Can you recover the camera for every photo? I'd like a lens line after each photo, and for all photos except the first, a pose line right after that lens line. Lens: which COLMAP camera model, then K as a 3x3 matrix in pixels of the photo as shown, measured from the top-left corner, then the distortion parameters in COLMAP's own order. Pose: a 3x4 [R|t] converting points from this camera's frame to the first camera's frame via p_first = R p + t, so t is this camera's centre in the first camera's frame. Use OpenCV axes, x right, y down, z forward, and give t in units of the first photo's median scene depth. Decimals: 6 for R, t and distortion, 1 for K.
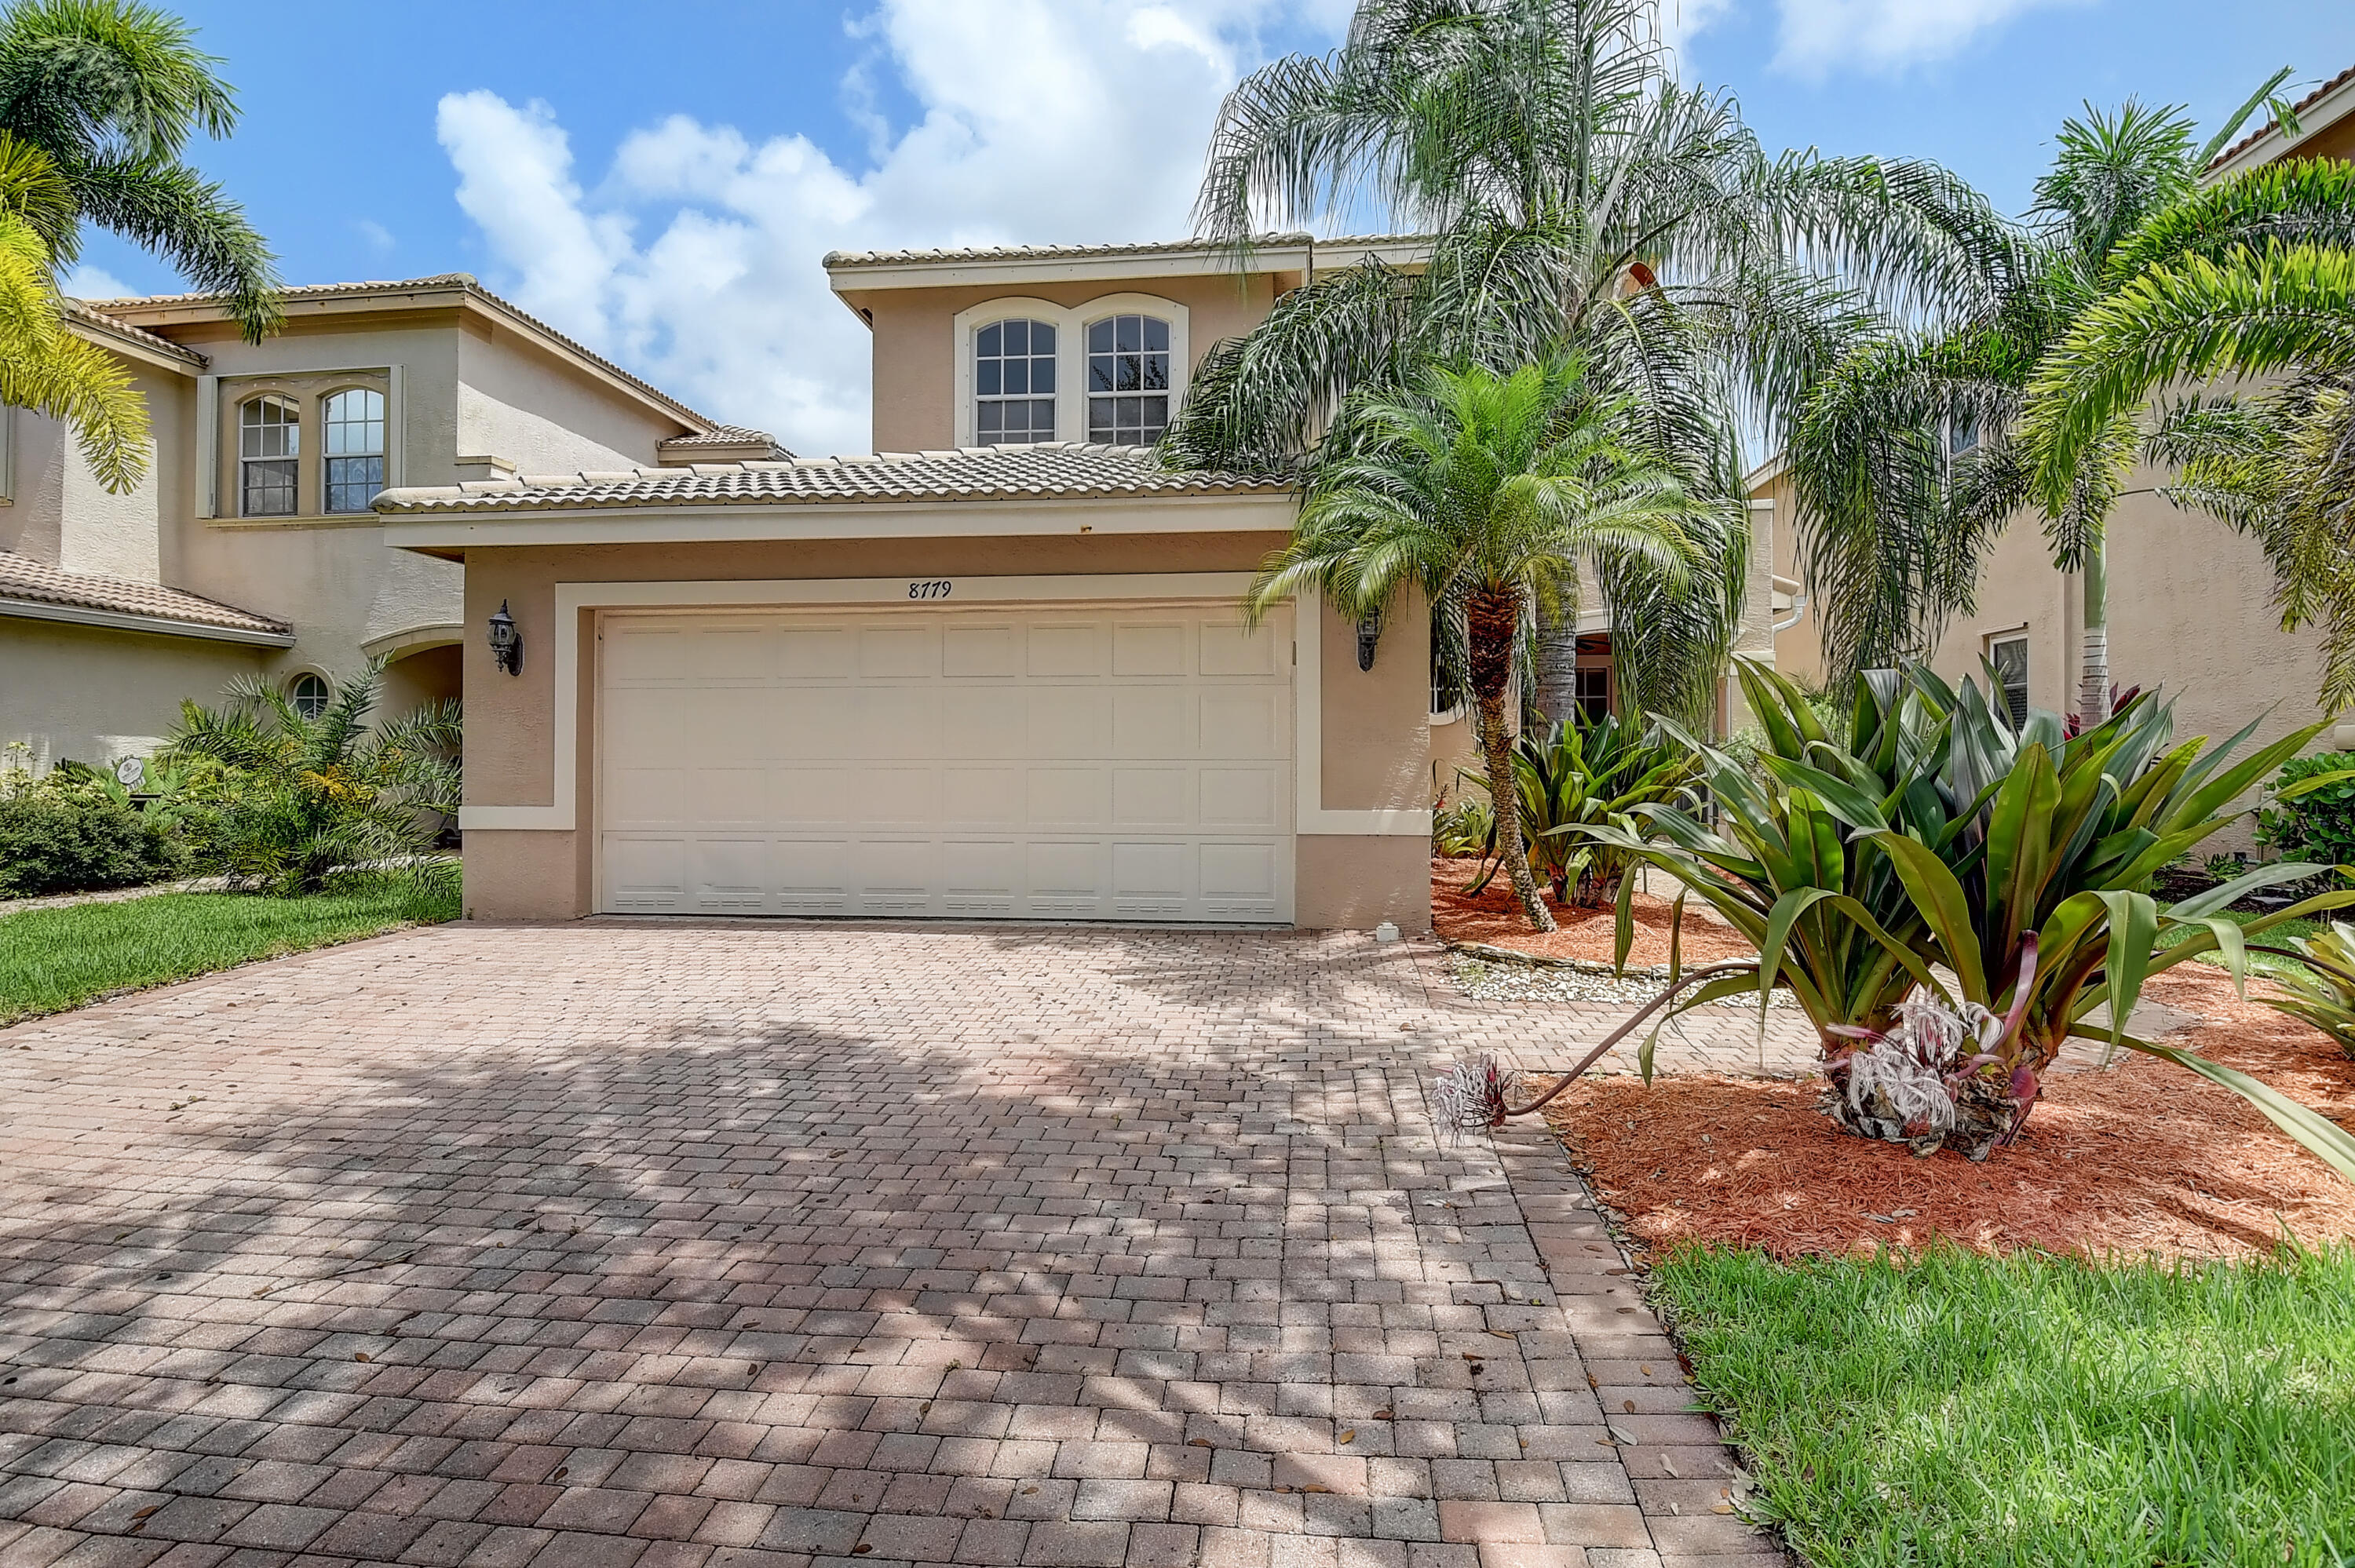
lens RADIAL K [[1208.9, 0, 1177.5], [0, 1208.9, 784.0], [0, 0, 1]] dist [-0.049717, 0.000325]
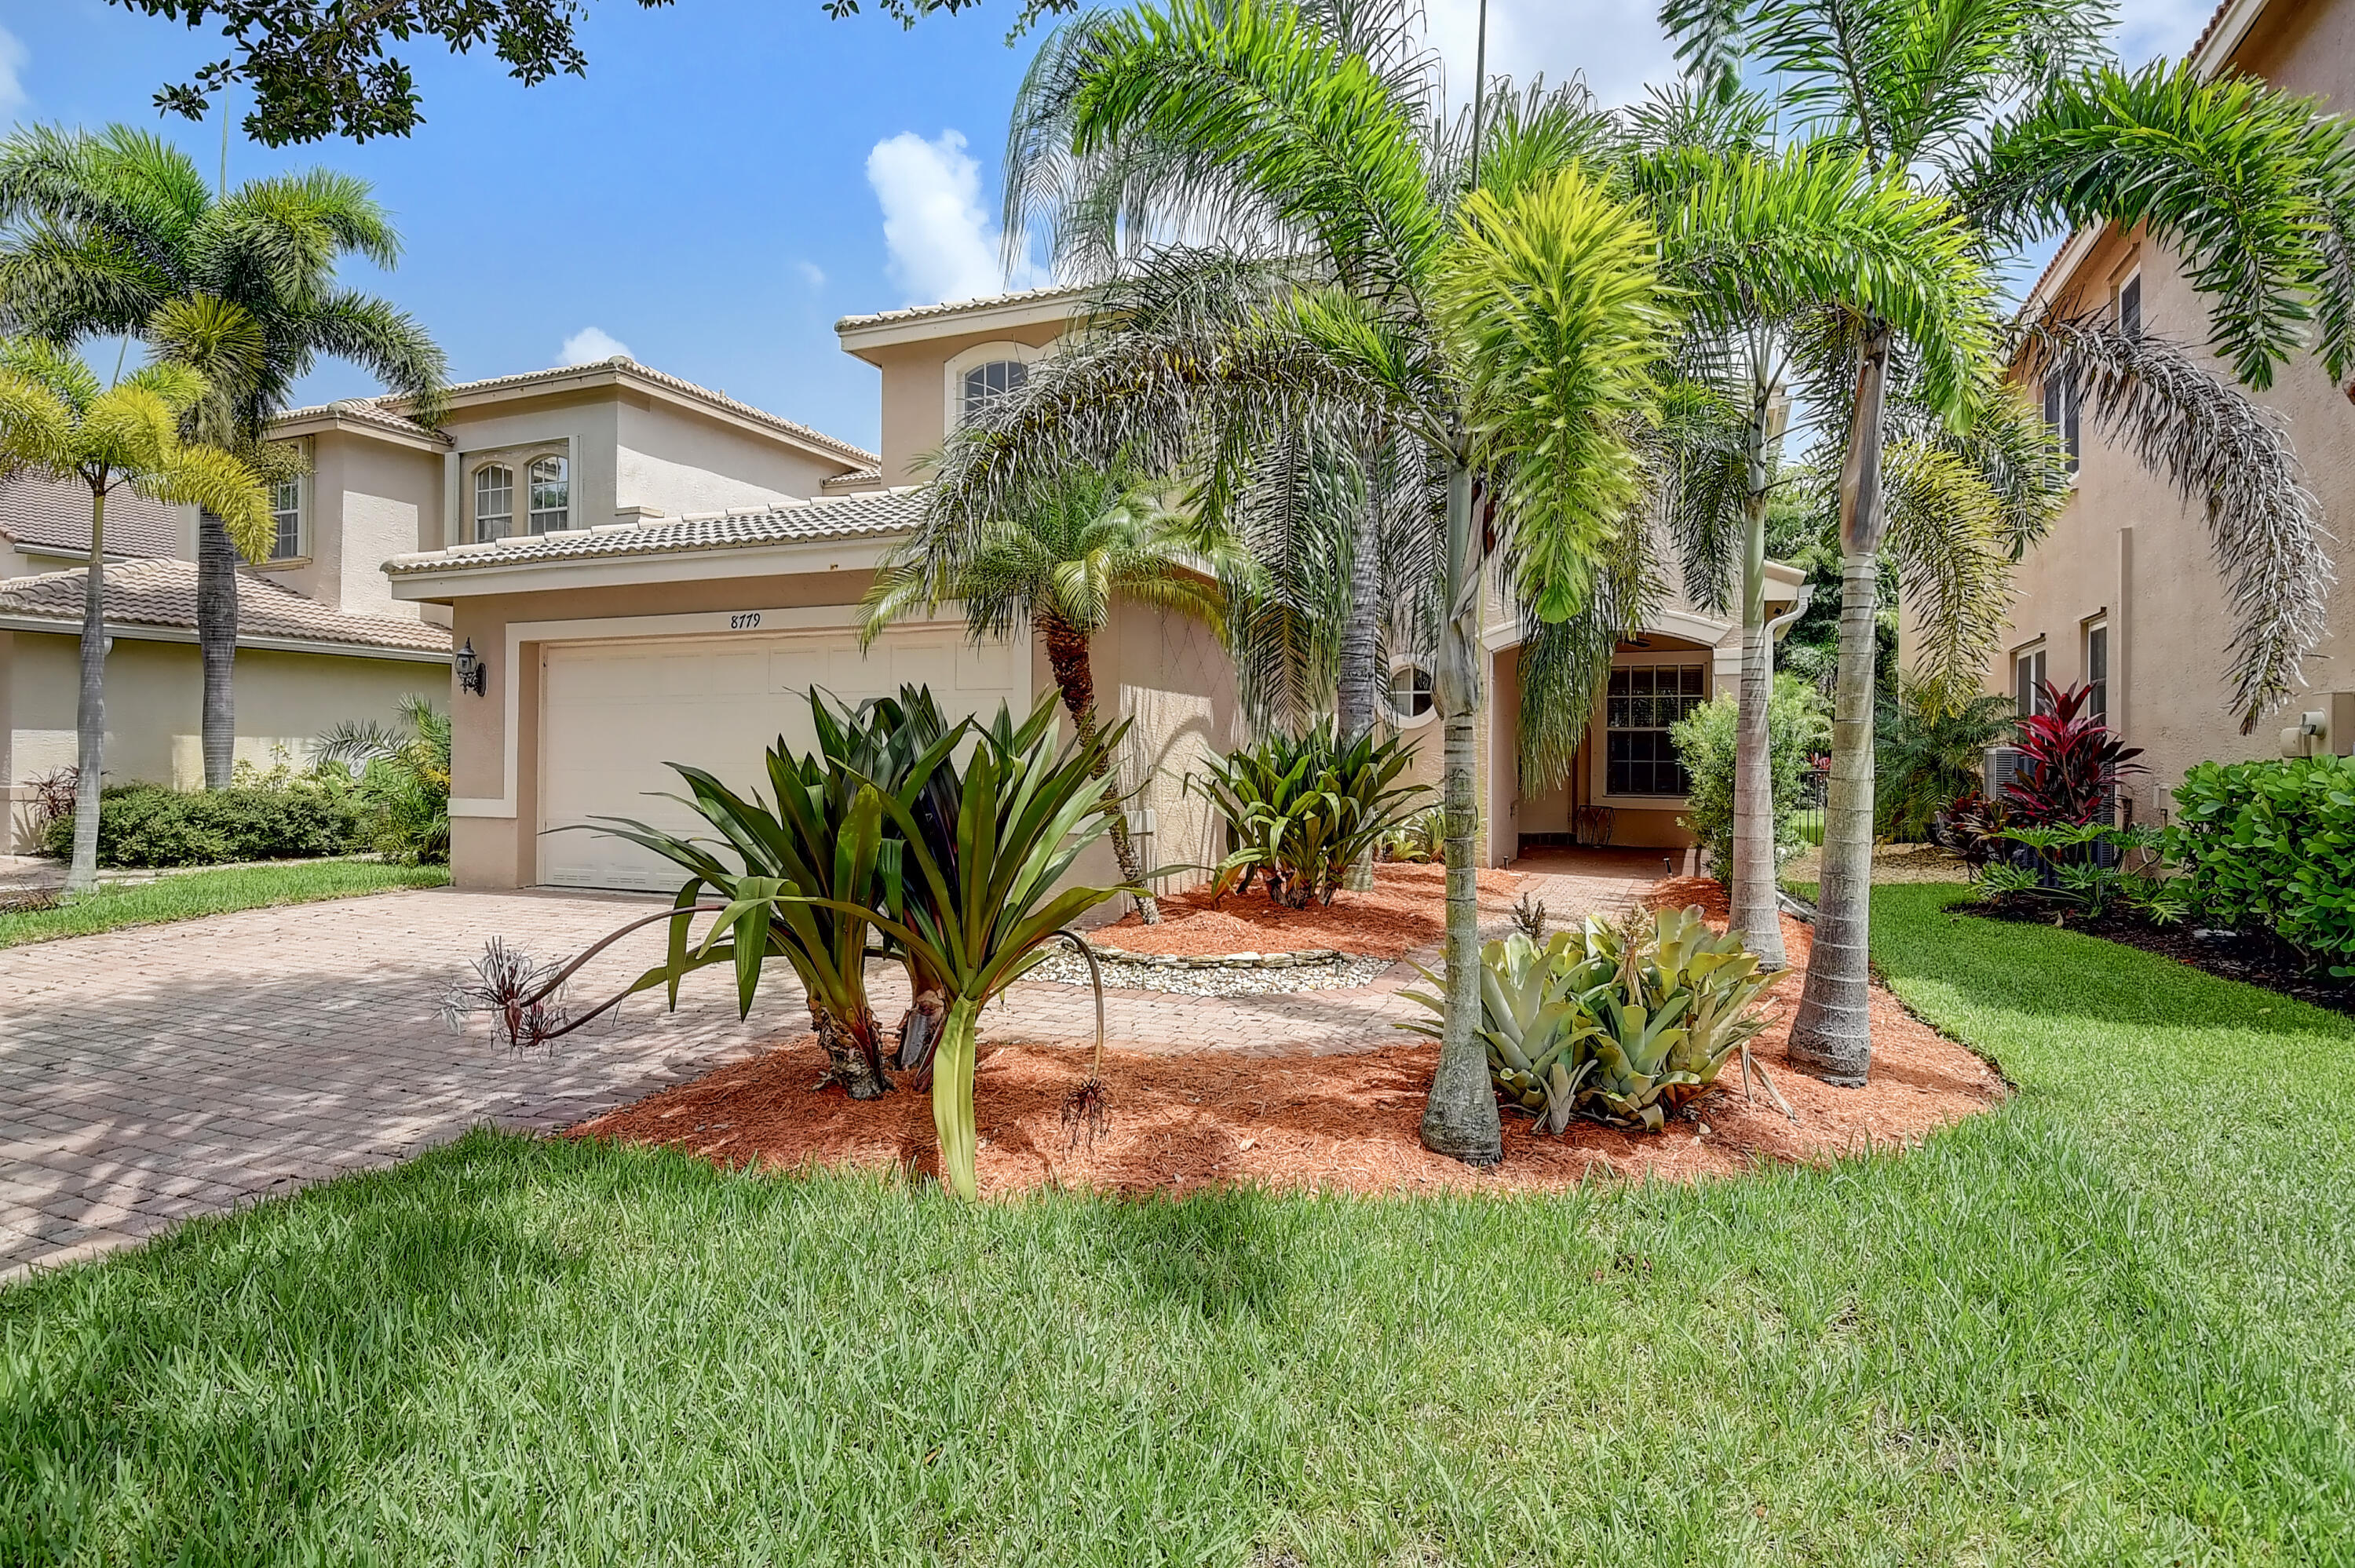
lens RADIAL K [[1208.9, 0, 1177.5], [0, 1208.9, 784.0], [0, 0, 1]] dist [-0.049717, 0.000325]
pose [[0.961716, 0.007989, -0.273931, 0.350221], [-0.007555, 0.999968, 0.002639, -0.003583], [0.273943, -0.000468, 0.961746, -0.018332]]
